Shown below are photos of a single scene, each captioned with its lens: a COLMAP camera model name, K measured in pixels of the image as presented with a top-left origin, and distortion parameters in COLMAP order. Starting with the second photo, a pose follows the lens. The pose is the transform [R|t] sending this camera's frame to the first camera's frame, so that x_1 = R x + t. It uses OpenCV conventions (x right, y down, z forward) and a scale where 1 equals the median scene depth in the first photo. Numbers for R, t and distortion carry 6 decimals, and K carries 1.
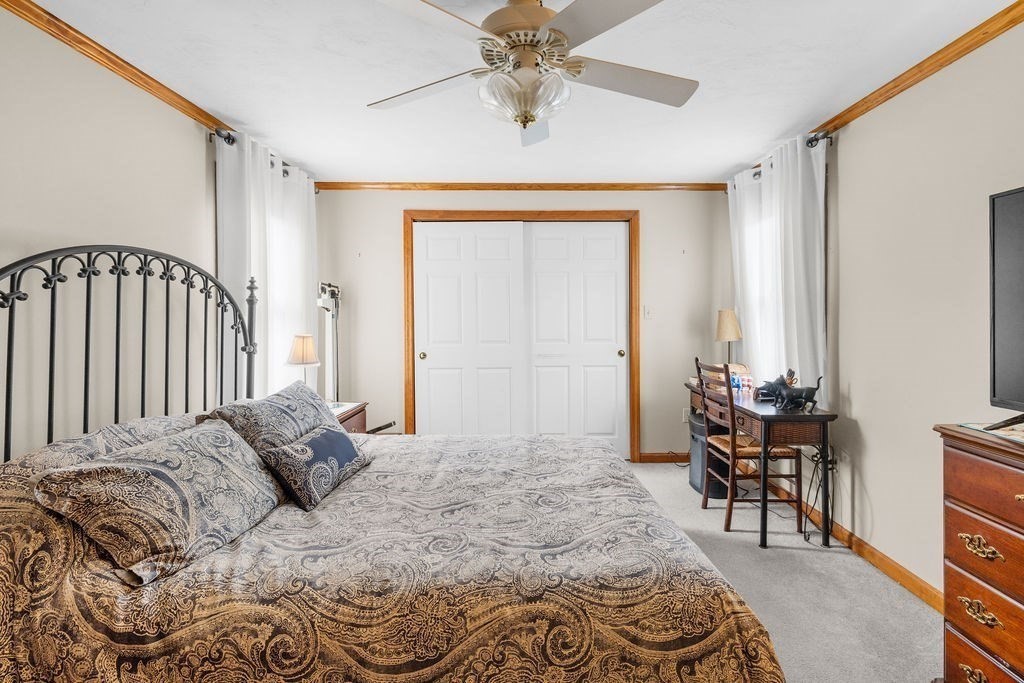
lens RADIAL K [[477.2, 0, 540.0], [0, 477.2, 314.1], [0, 0, 1]] dist [0.001713, -0.000067]
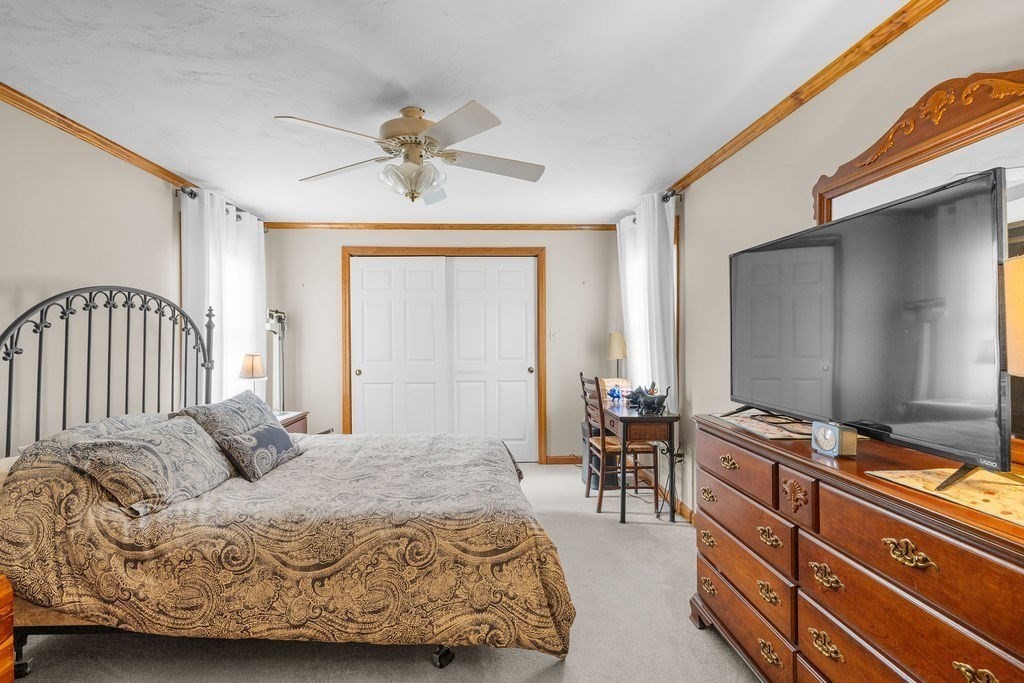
lens RADIAL K [[477.2, 0, 507.0], [0, 477.2, 332.8], [0, 0, 1]] dist [0.001713, -0.000067]
pose [[0.999834, 0.000107, 0.018235, 0.192237], [-0.000010, 0.999986, -0.005344, -0.004907], [-0.018235, 0.005343, 0.999819, -0.336827]]
